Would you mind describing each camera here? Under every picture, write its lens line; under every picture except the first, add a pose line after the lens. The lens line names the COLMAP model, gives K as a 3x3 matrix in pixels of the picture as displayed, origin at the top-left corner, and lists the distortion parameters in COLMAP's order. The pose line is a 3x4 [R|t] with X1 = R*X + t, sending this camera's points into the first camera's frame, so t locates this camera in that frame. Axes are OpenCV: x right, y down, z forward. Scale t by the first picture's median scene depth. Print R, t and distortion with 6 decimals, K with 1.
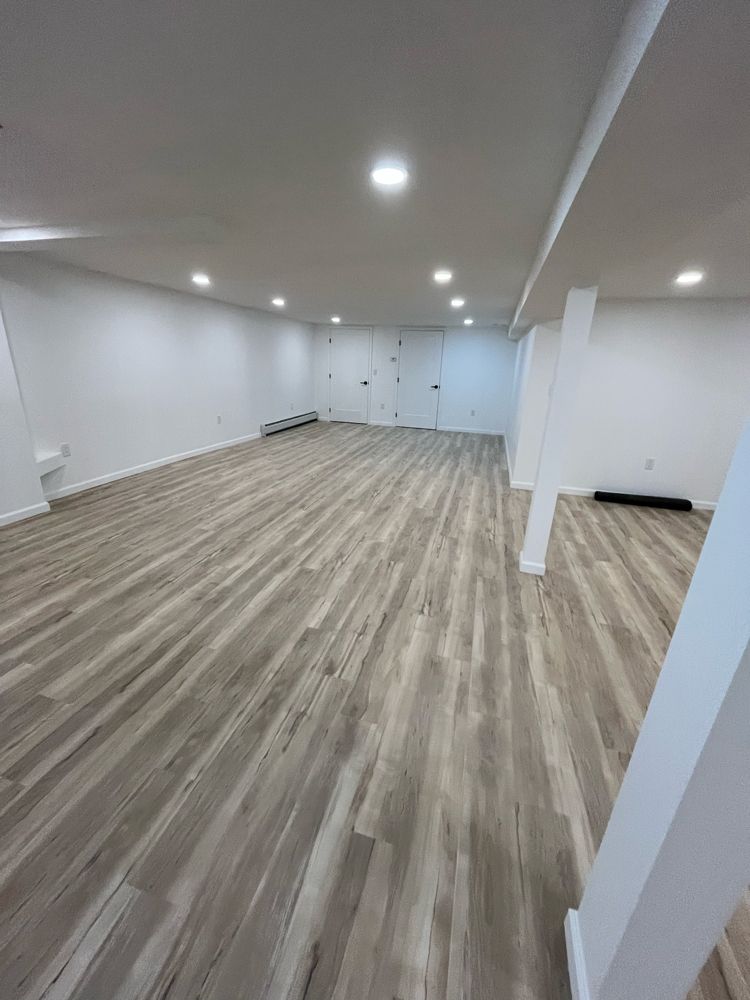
lens RADIAL K [[403.5, 0, 373.0], [0, 403.5, 498.2], [0, 0, 1]] dist [-0.001861, -0.000090]
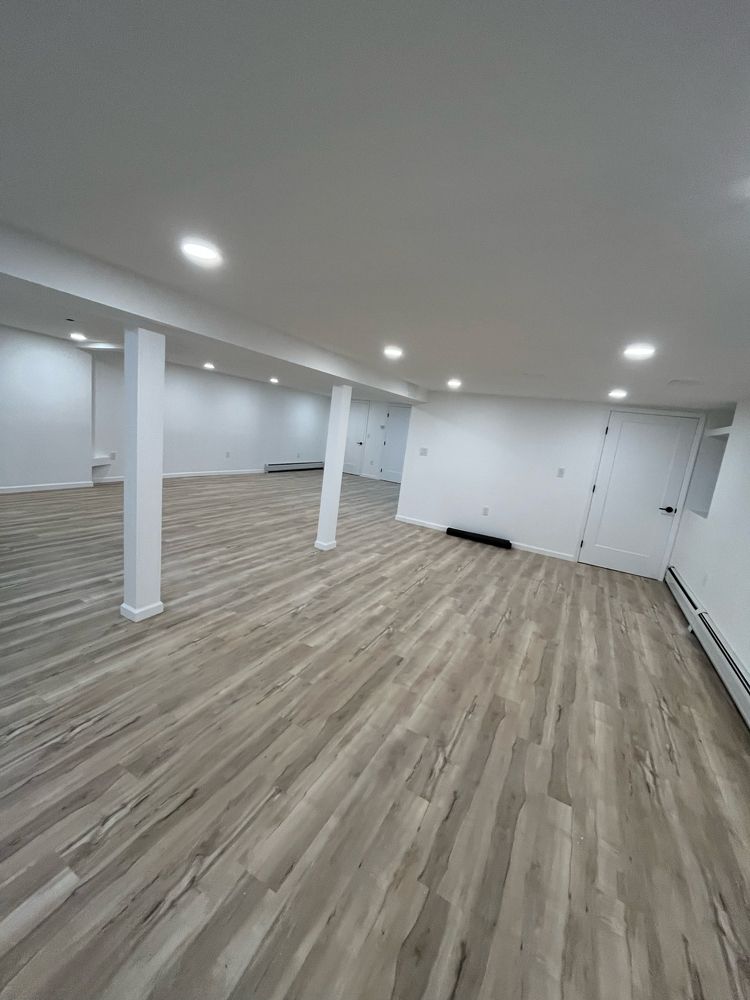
lens RADIAL K [[403.5, 0, 375.4], [0, 403.5, 502.5], [0, 0, 1]] dist [-0.001861, -0.000090]
pose [[0.972916, 0.120038, -0.197548, 0.748998], [-0.149272, 0.978776, -0.140414, 0.163763], [0.176500, 0.166099, 0.970185, -0.464687]]
